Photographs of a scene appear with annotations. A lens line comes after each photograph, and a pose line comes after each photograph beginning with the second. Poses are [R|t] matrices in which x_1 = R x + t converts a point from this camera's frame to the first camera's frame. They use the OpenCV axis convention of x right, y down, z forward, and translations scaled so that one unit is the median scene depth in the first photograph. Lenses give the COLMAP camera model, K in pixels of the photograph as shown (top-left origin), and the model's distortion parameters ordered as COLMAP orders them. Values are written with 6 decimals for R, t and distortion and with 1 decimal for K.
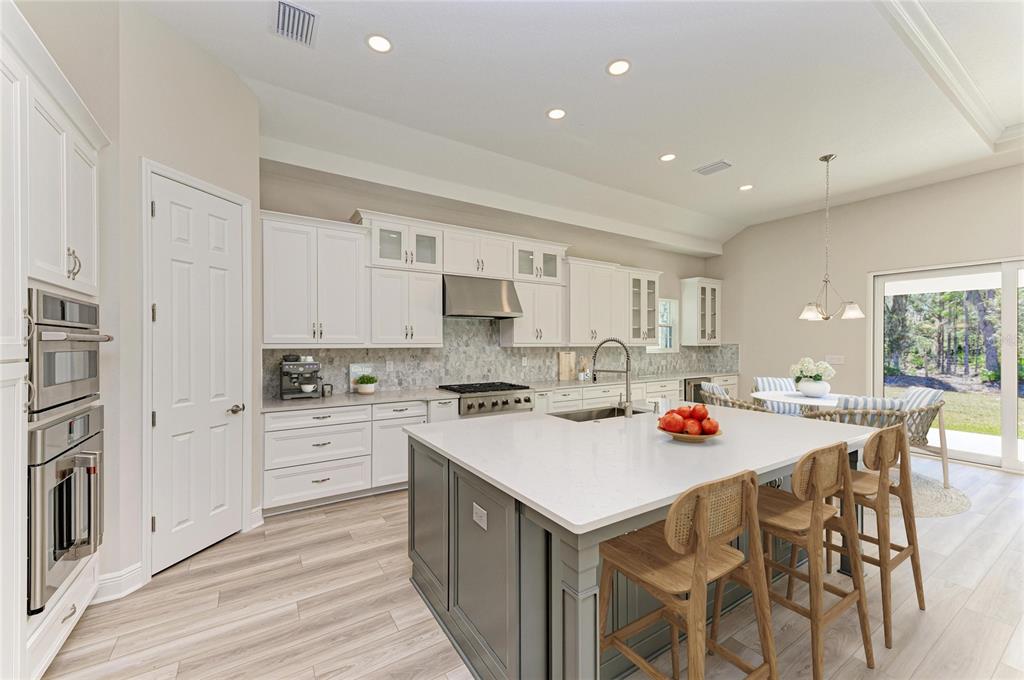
lens RADIAL K [[399.5, 0, 518.1], [0, 399.5, 341.8], [0, 0, 1]] dist [0.008450, -0.000331]
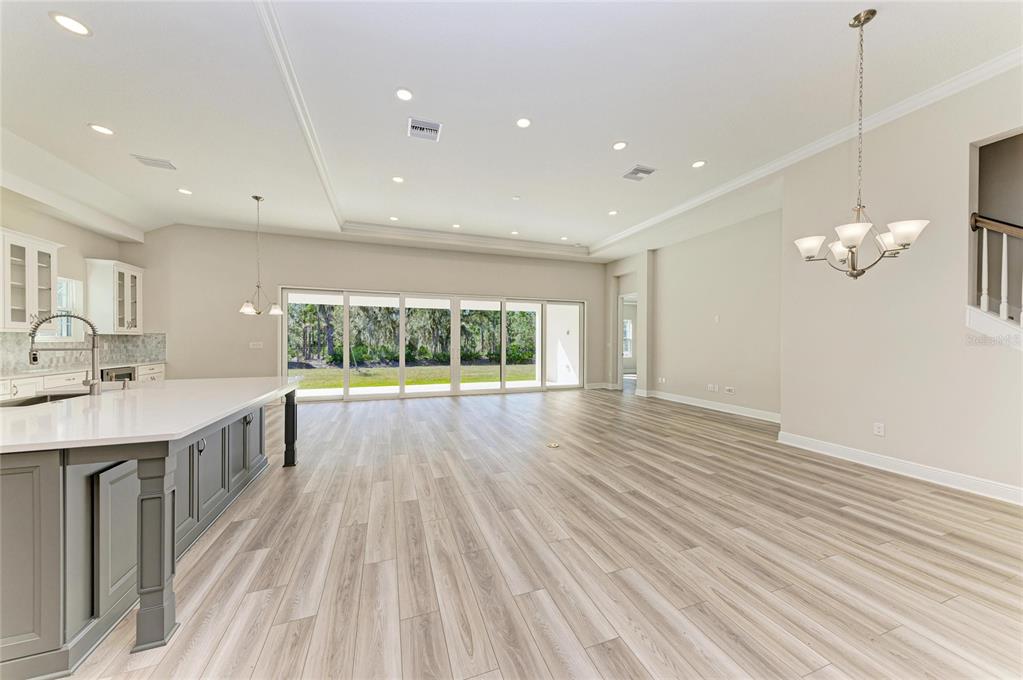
lens RADIAL K [[348.0, 0, 506.8], [0, 348.0, 342.4], [0, 0, 1]] dist [0.000698, 0.000098]
pose [[0.229948, -0.004280, 0.973194, -0.179313], [-0.005289, 0.999970, 0.005648, 0.026563], [-0.973189, -0.006446, 0.229918, -0.103051]]
